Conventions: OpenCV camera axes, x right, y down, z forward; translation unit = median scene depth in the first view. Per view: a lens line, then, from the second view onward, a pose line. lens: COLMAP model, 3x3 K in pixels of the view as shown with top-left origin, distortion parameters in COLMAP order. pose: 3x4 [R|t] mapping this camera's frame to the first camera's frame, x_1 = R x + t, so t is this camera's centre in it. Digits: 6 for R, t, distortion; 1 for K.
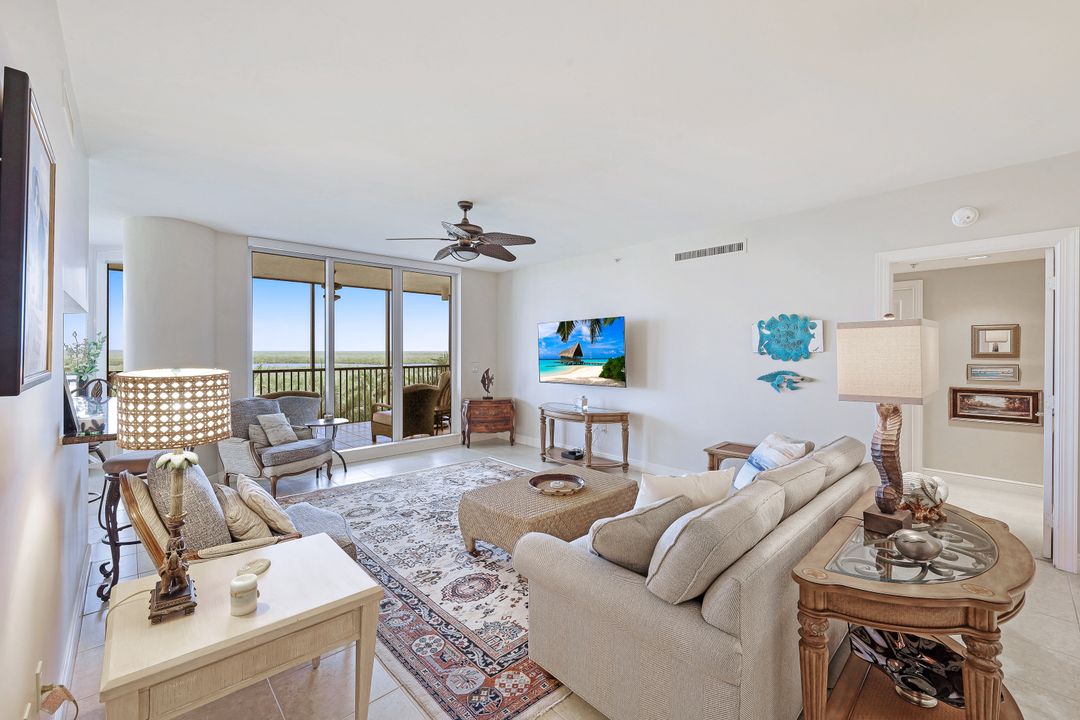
lens RADIAL K [[443.7, 0, 536.8], [0, 443.7, 358.4], [0, 0, 1]] dist [0.004717, -0.000217]
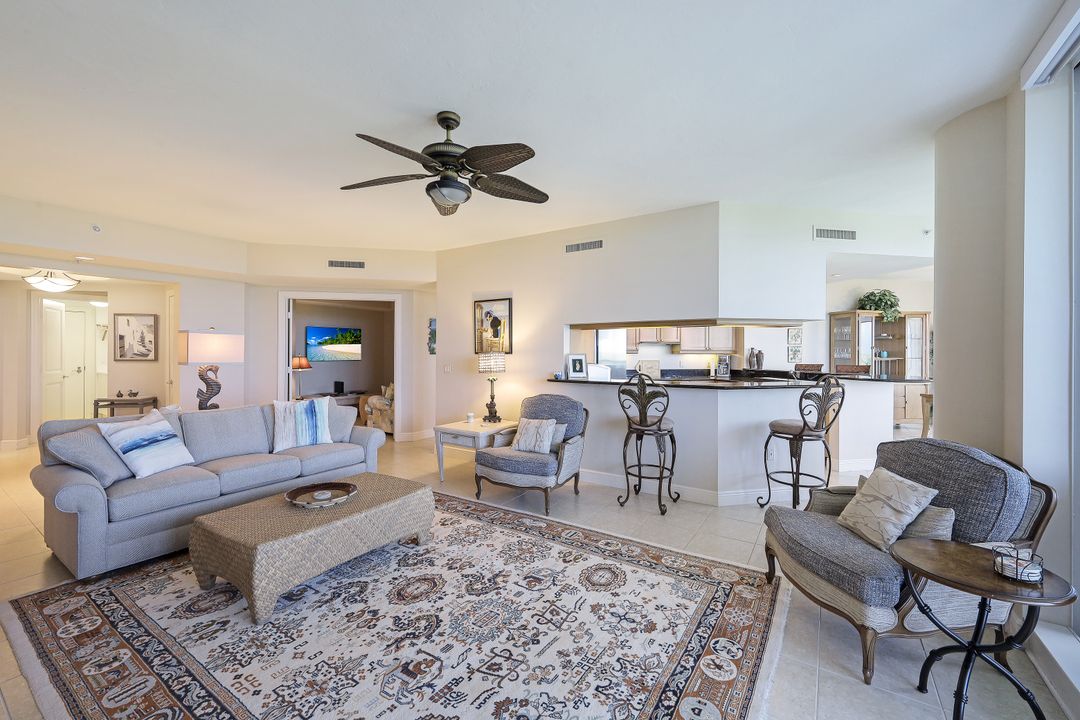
lens RADIAL K [[443.7, 0, 531.2], [0, 443.7, 351.8], [0, 0, 1]] dist [0.004717, -0.000217]
pose [[-0.975366, -0.001830, -0.220587, -0.134464], [-0.006658, 0.999754, 0.021147, -0.014164], [0.220494, 0.022094, -0.975138, 1.606592]]
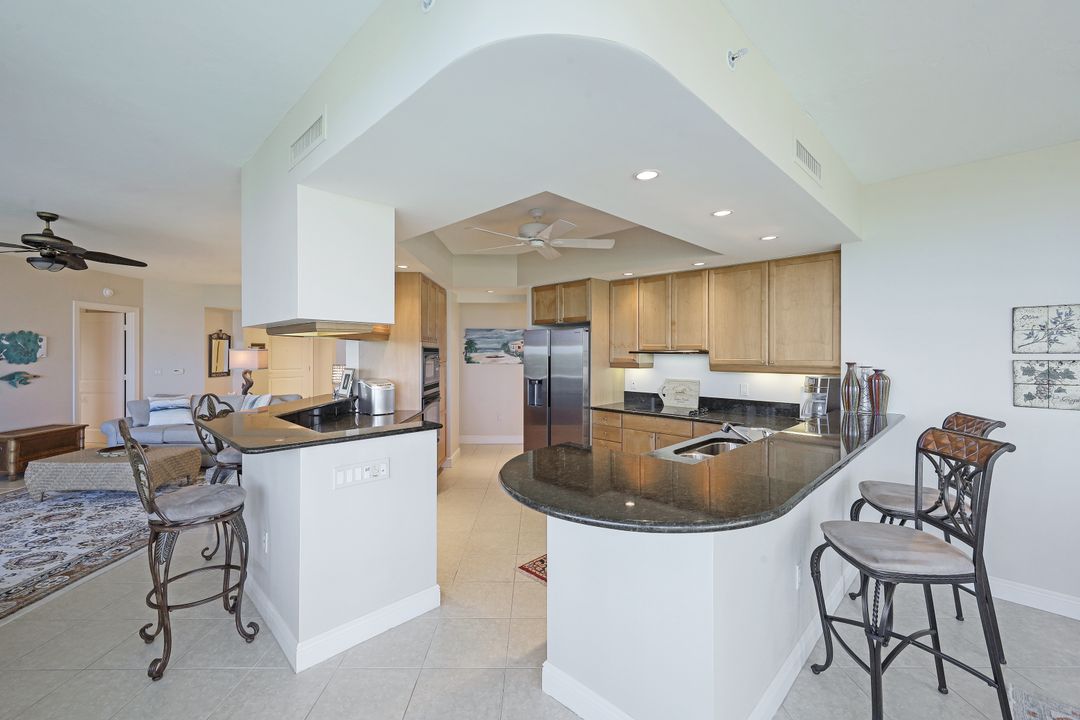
lens RADIAL K [[443.7, 0, 532.1], [0, 443.7, 356.9], [0, 0, 1]] dist [0.004717, -0.000217]
pose [[-0.722226, -0.006809, 0.691623, -1.582403], [0.012581, 0.999657, 0.022980, -0.029621], [-0.691543, 0.025298, -0.721893, 0.932950]]
